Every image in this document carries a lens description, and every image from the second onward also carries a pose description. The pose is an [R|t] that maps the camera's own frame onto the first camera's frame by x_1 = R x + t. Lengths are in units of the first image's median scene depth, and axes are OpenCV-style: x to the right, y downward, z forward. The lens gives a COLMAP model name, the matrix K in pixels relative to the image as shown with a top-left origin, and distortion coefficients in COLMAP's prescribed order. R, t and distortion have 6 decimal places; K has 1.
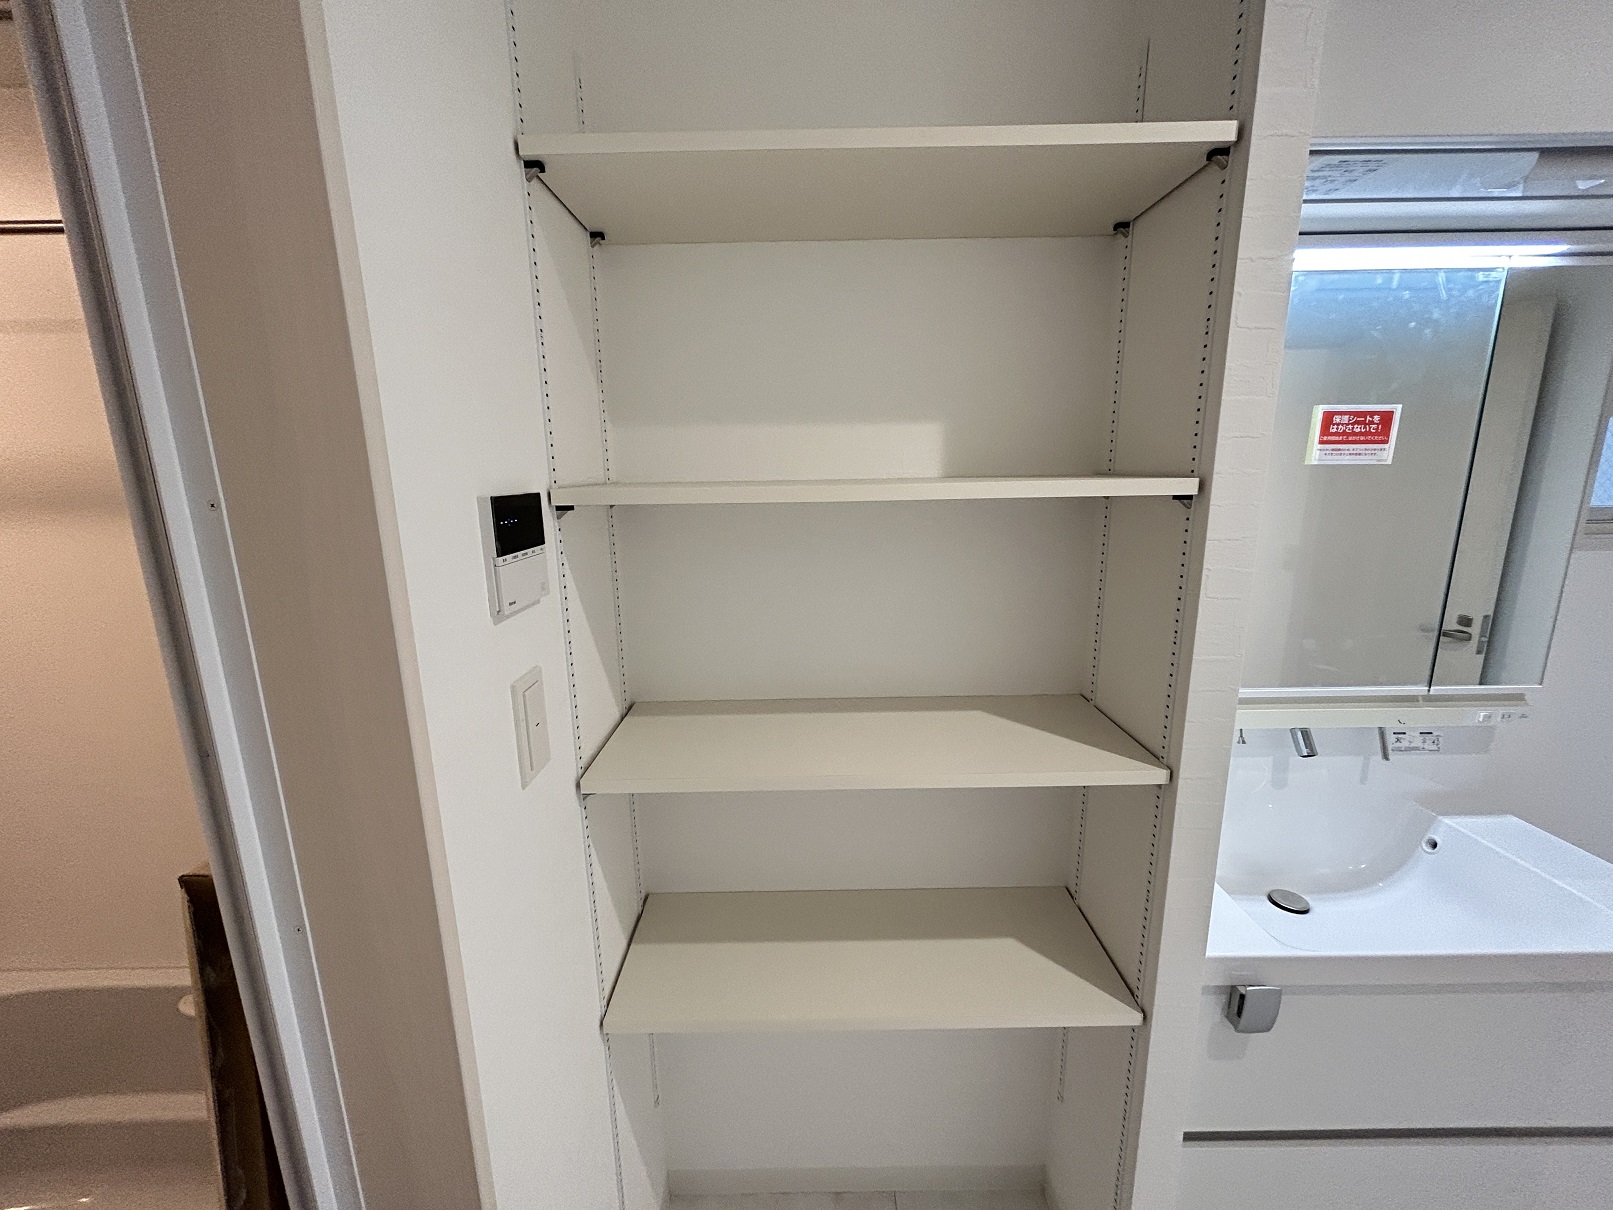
lens RADIAL K [[648.0, 0, 806.1], [0, 648.0, 607.7], [0, 0, 1]] dist [-0.002025, 0.001170]
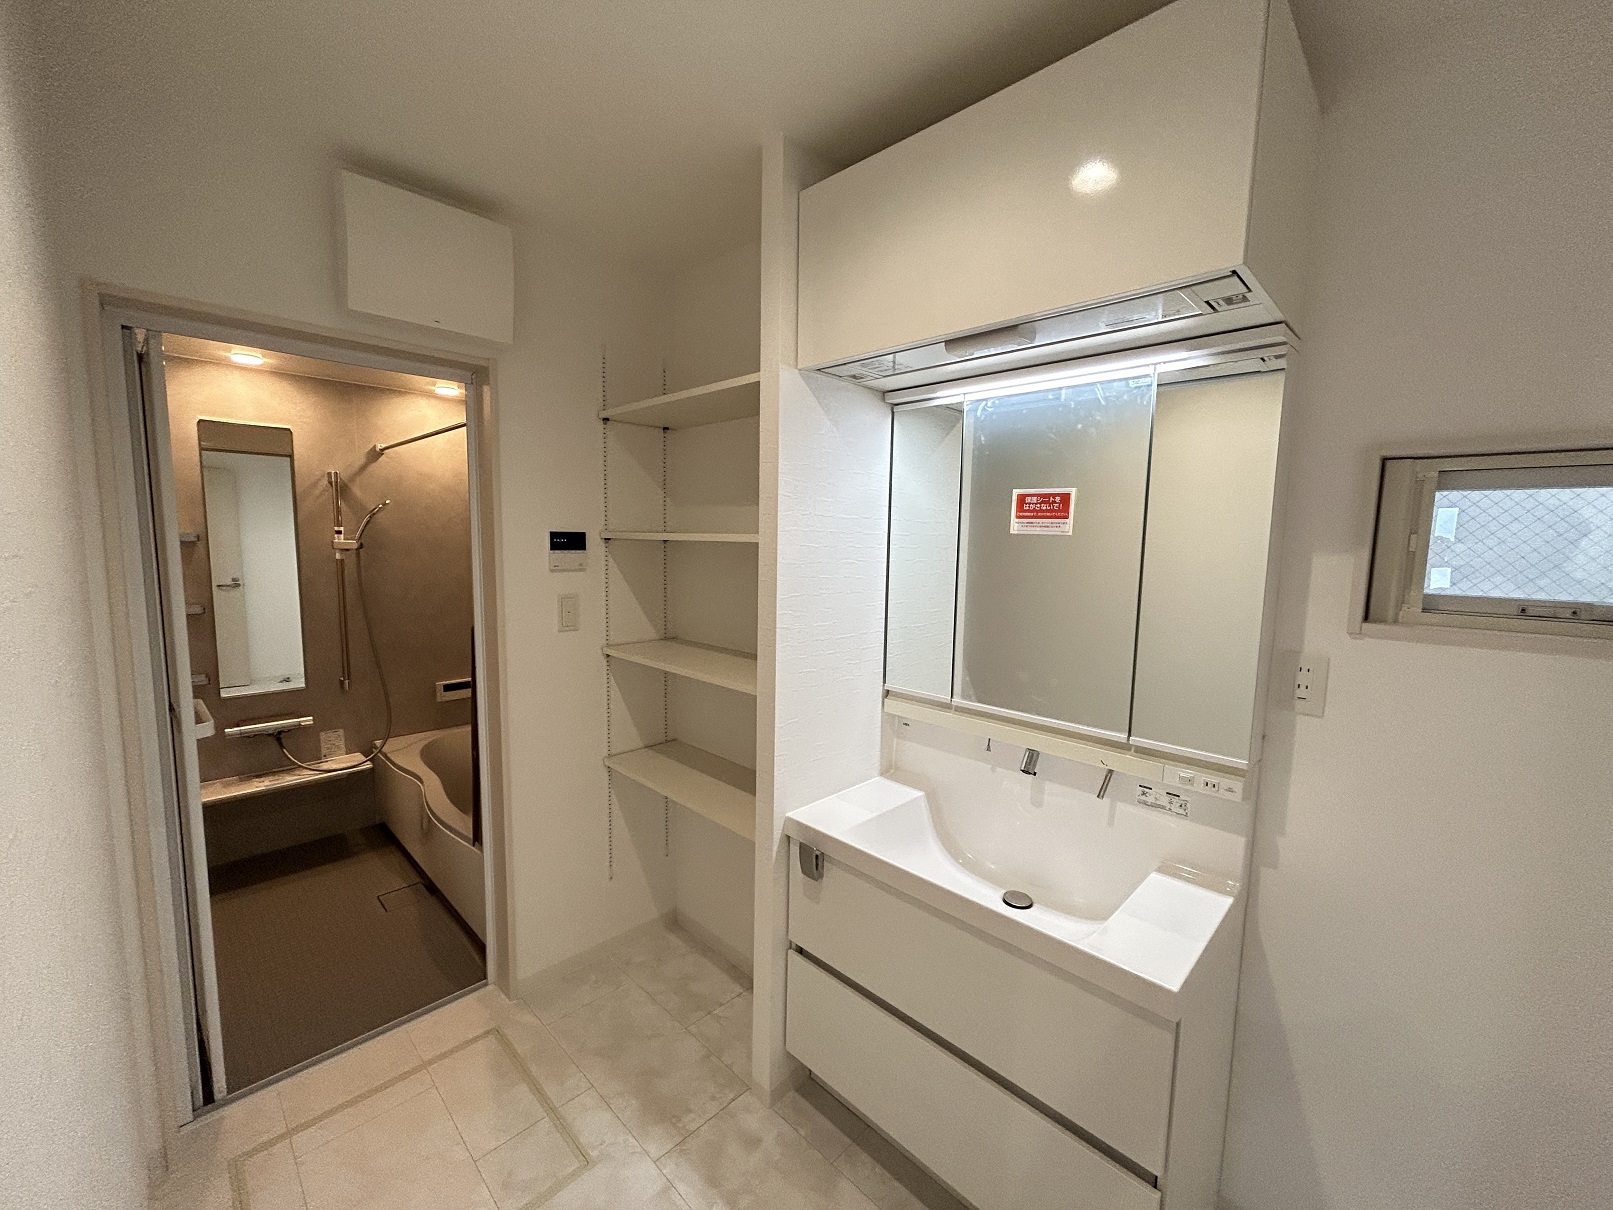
lens RADIAL K [[648.0, 0, 805.8], [0, 648.0, 601.5], [0, 0, 1]] dist [-0.002025, 0.001170]
pose [[0.709474, 0.103396, -0.697106, 1.427133], [-0.173866, 0.984283, -0.030960, 0.028749], [0.682948, 0.143168, 0.716299, -0.210738]]
